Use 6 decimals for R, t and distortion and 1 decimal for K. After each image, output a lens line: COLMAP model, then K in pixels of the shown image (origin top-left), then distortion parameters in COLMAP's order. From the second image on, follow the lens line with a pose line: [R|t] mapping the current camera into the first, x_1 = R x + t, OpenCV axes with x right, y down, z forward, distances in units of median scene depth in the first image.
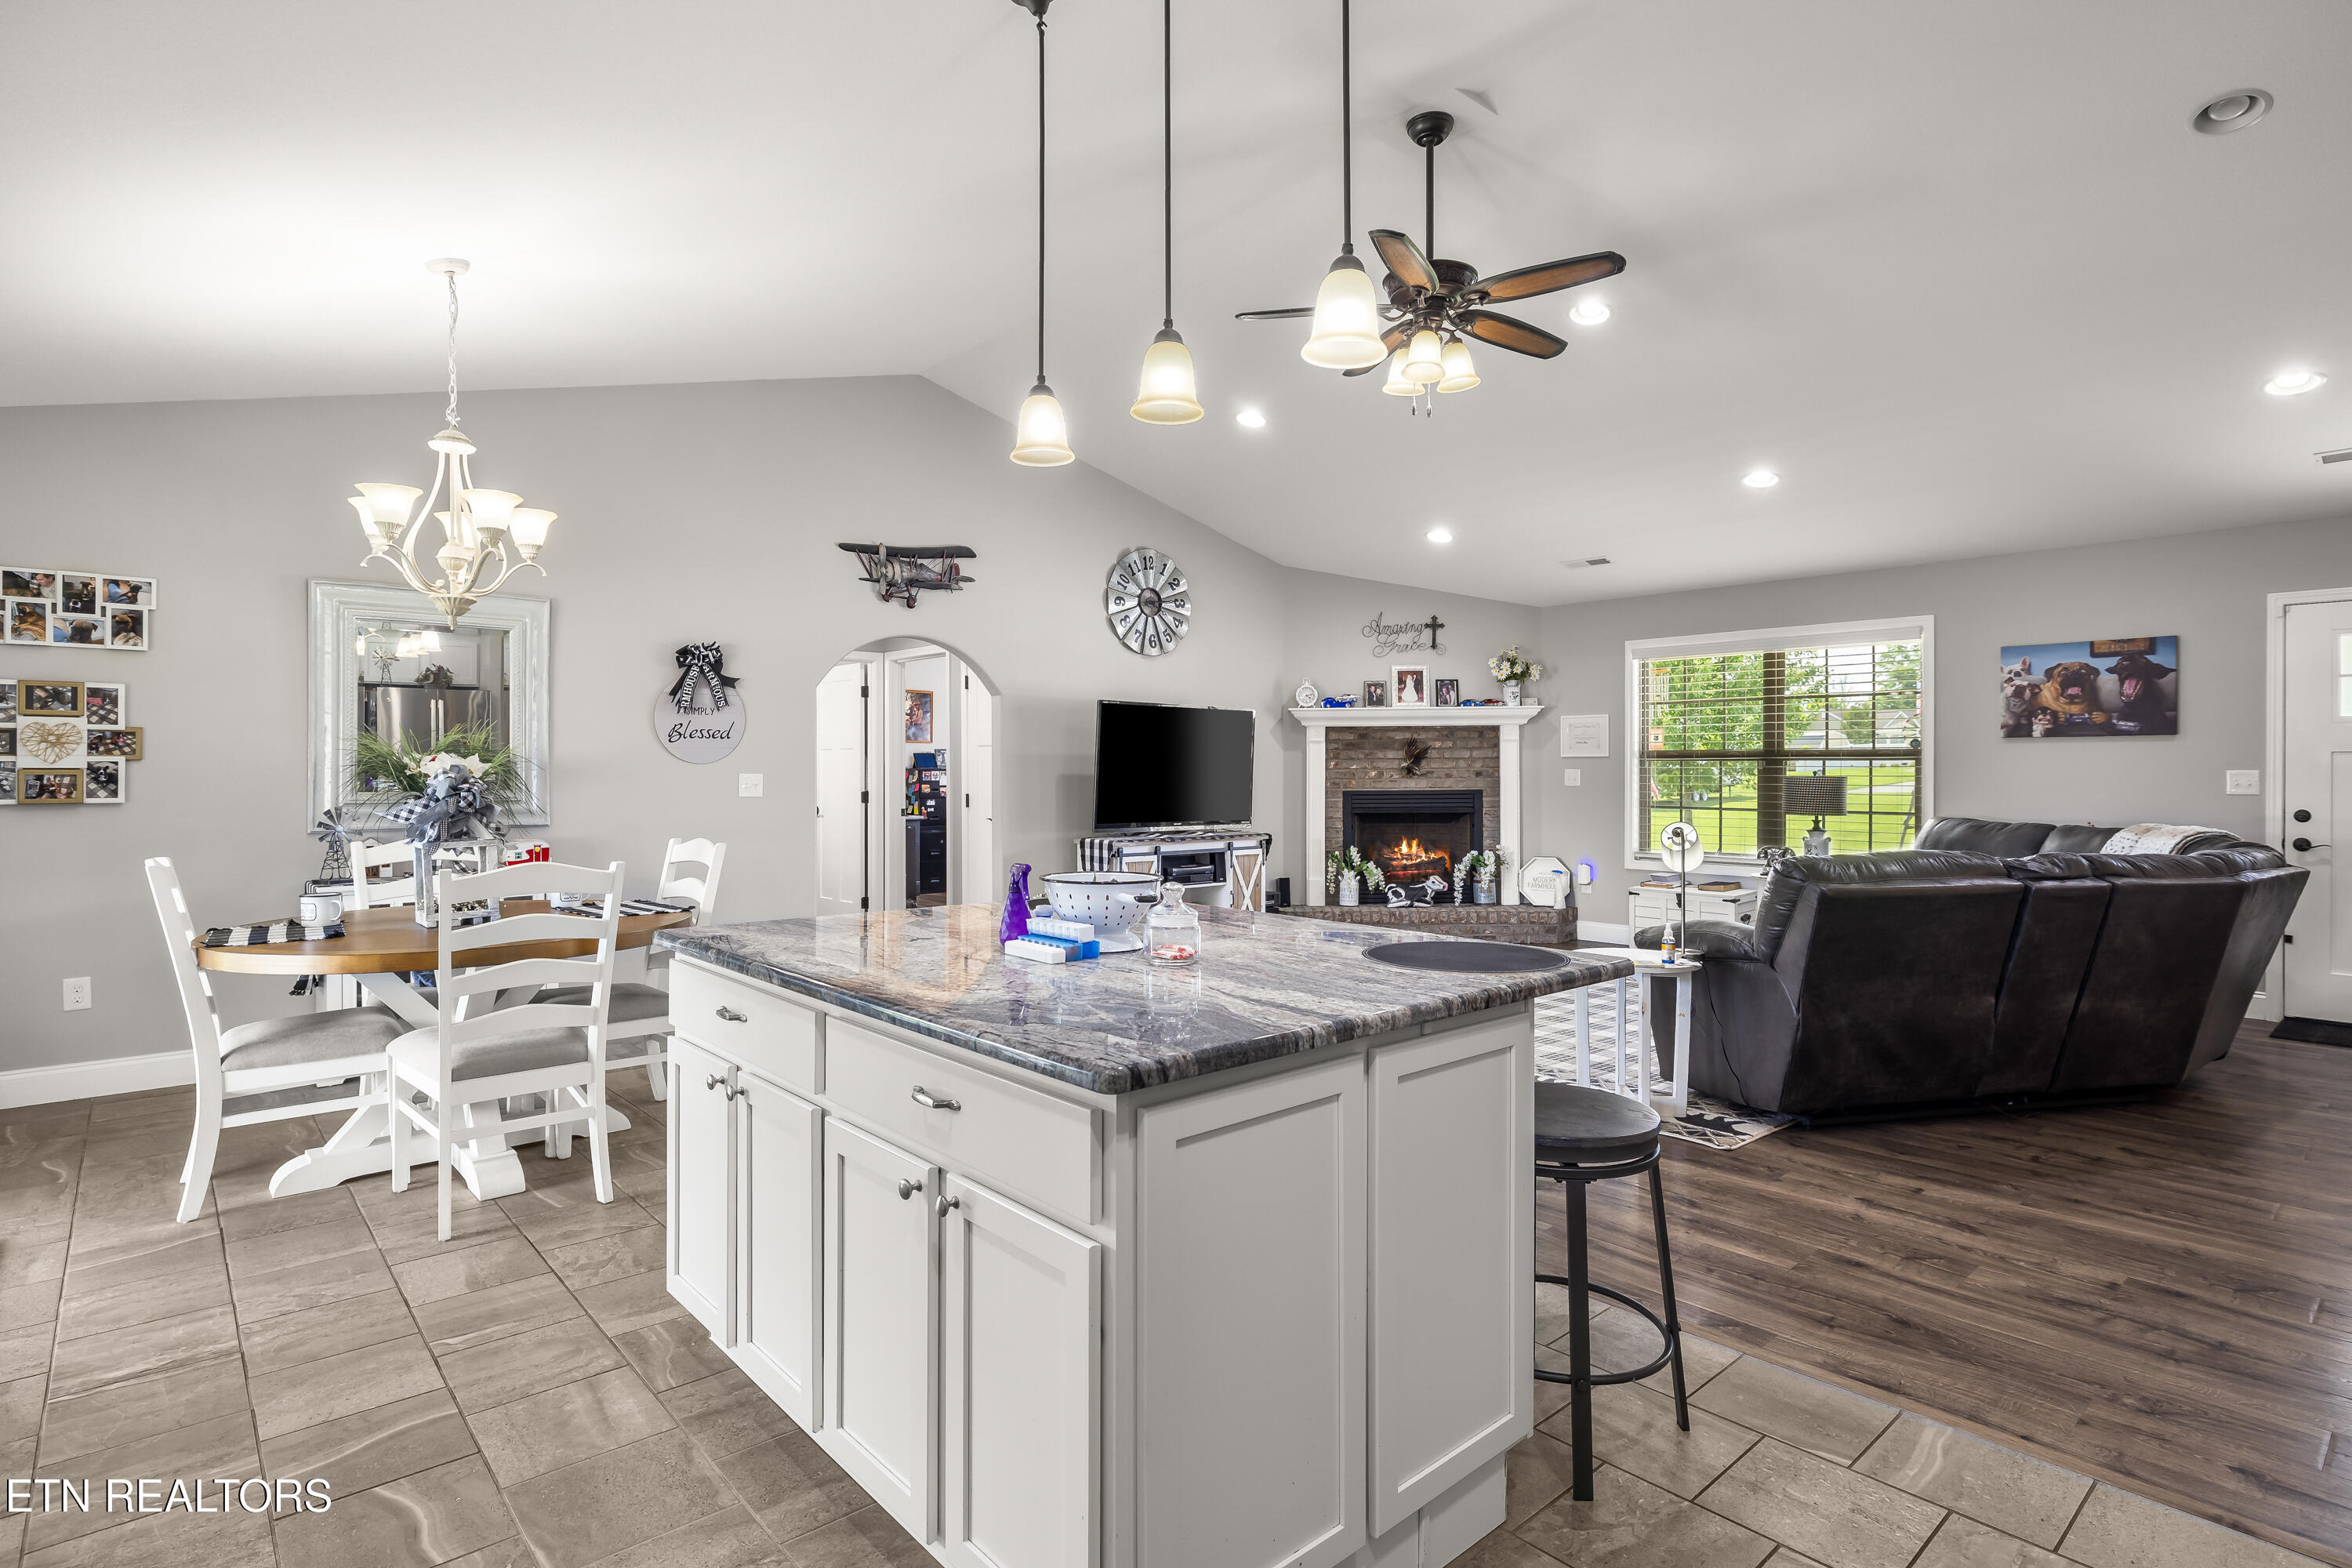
lens RADIAL K [[1160.7, 0, 1163.5], [0, 1160.7, 779.2], [0, 0, 1]] dist [0.000743, -0.000285]
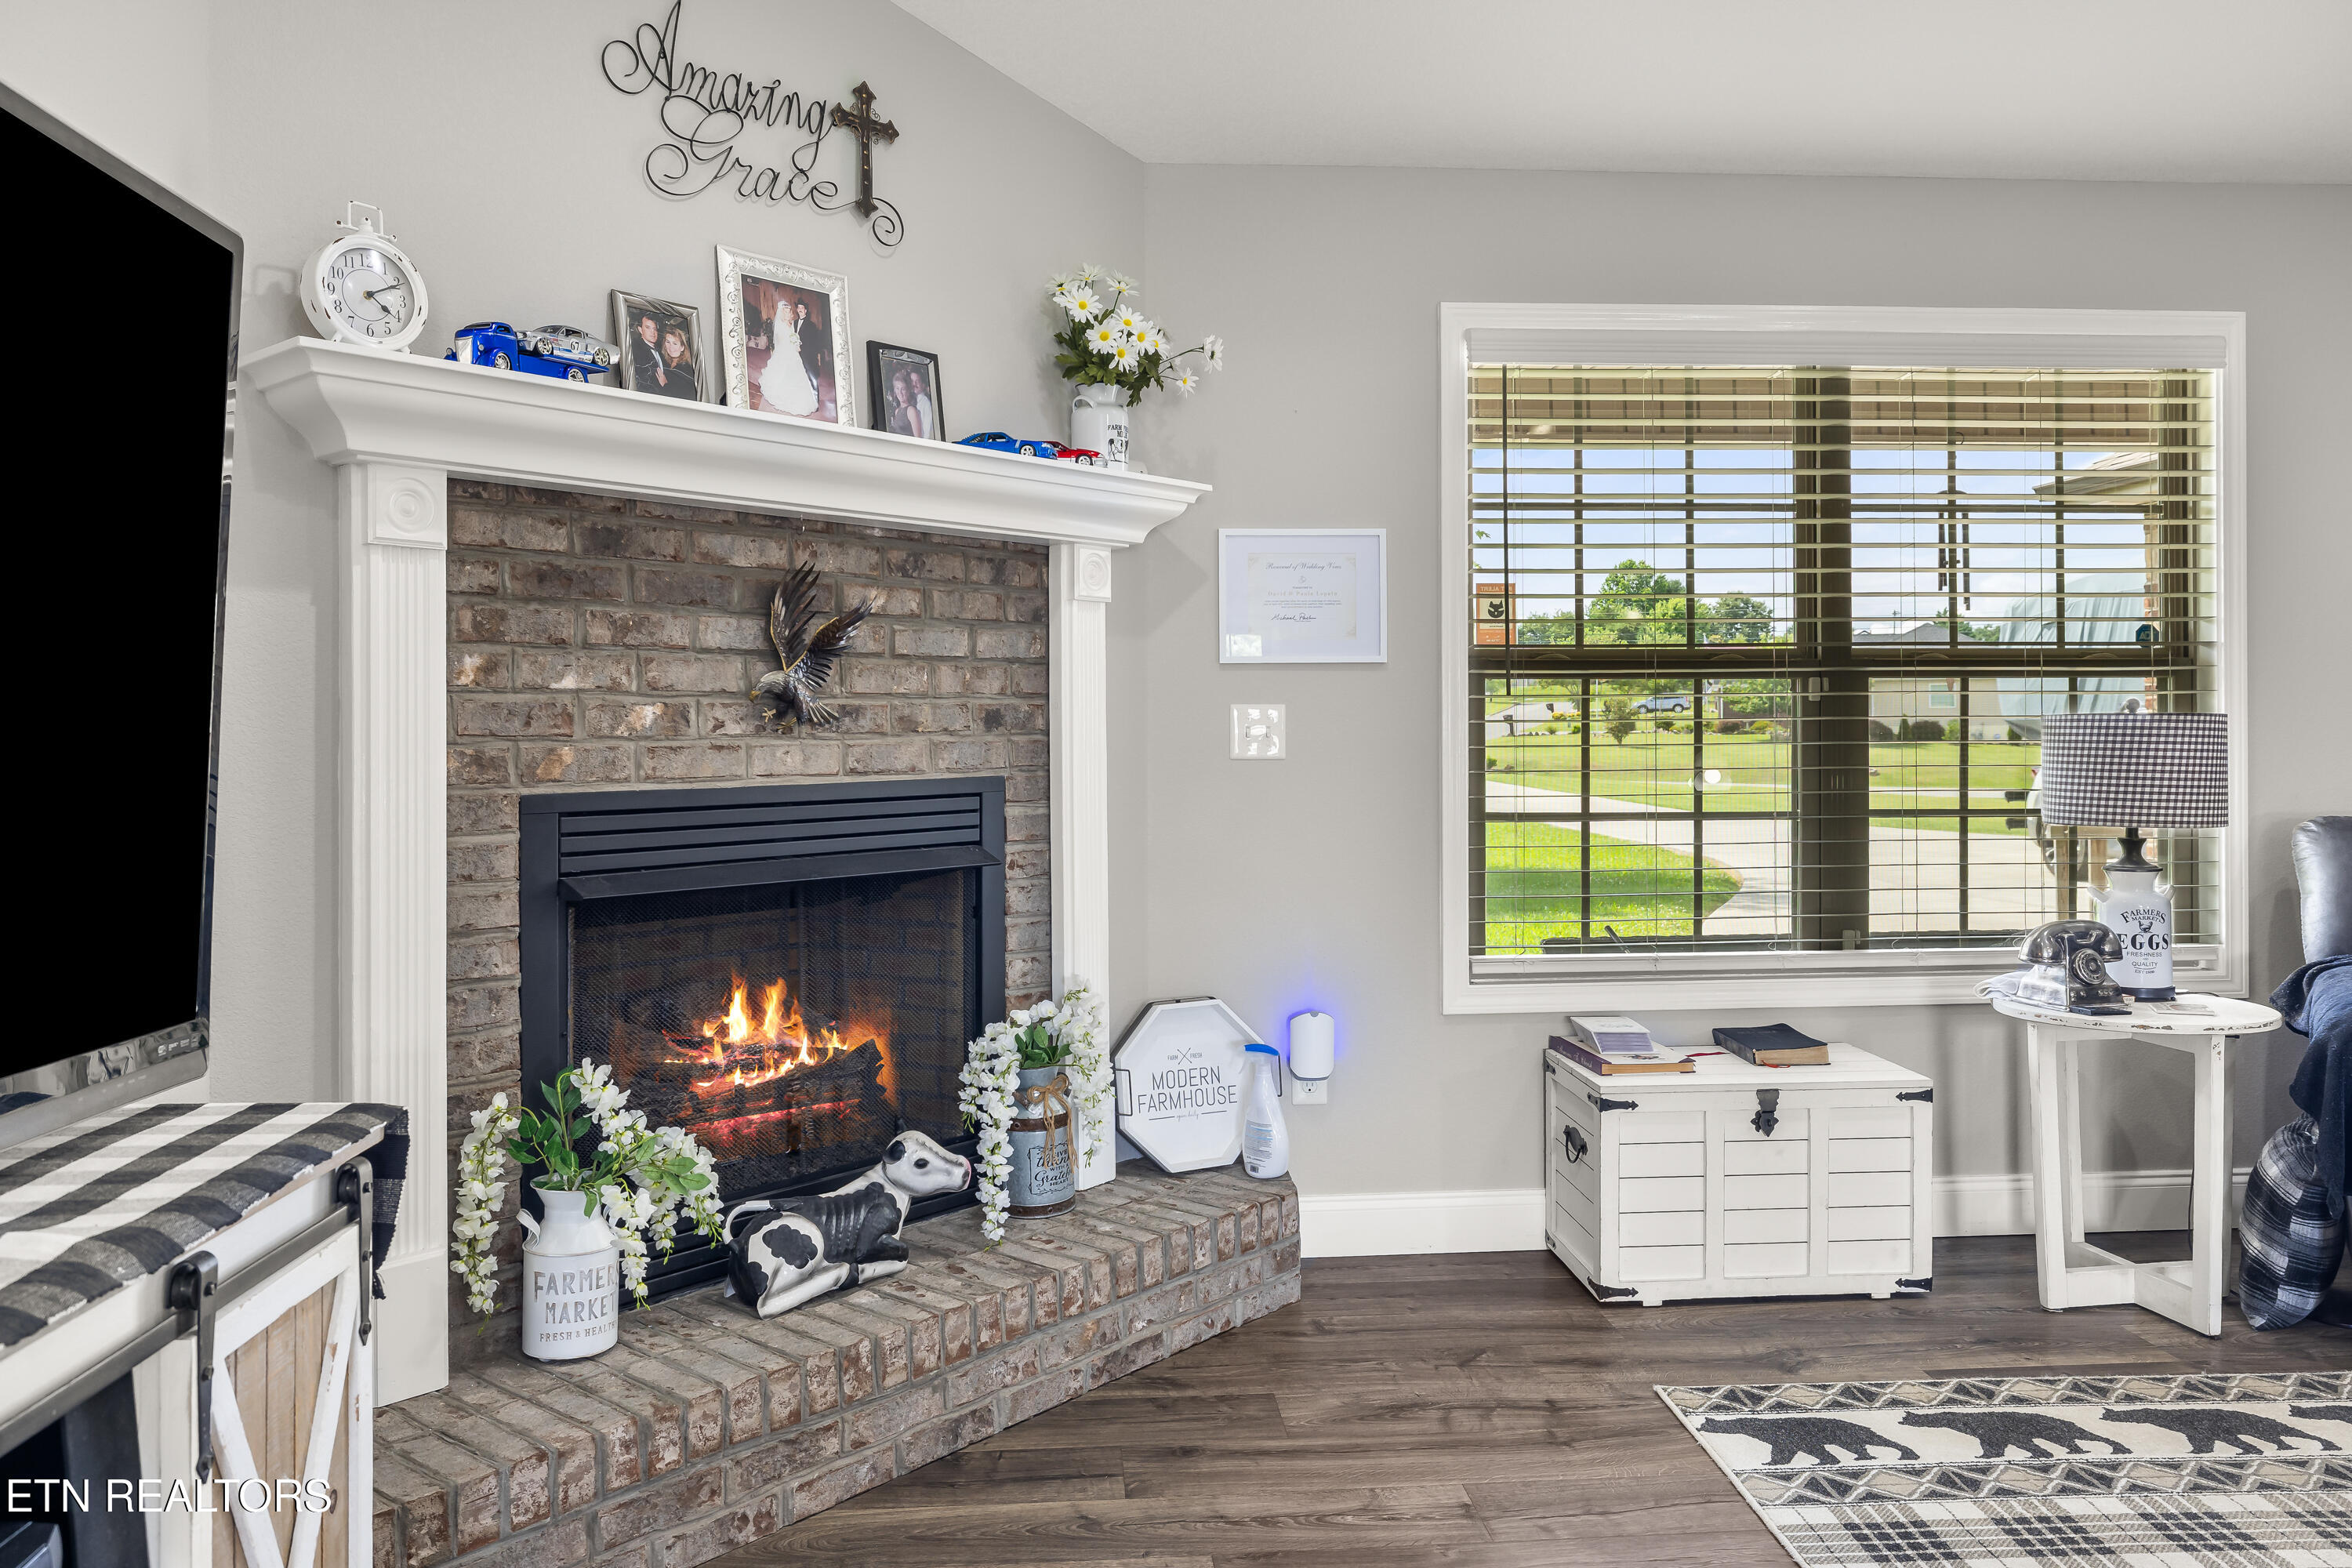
lens RADIAL K [[1684.9, 0, 1181.5], [0, 1684.9, 734.0], [0, 0, 1]] dist [-0.004655, 0.003812]
pose [[0.603995, 0.000227, 0.796988, -0.014243], [0.013837, 0.999846, -0.010771, 0.003957], [-0.796868, 0.017533, 0.603899, 0.745361]]
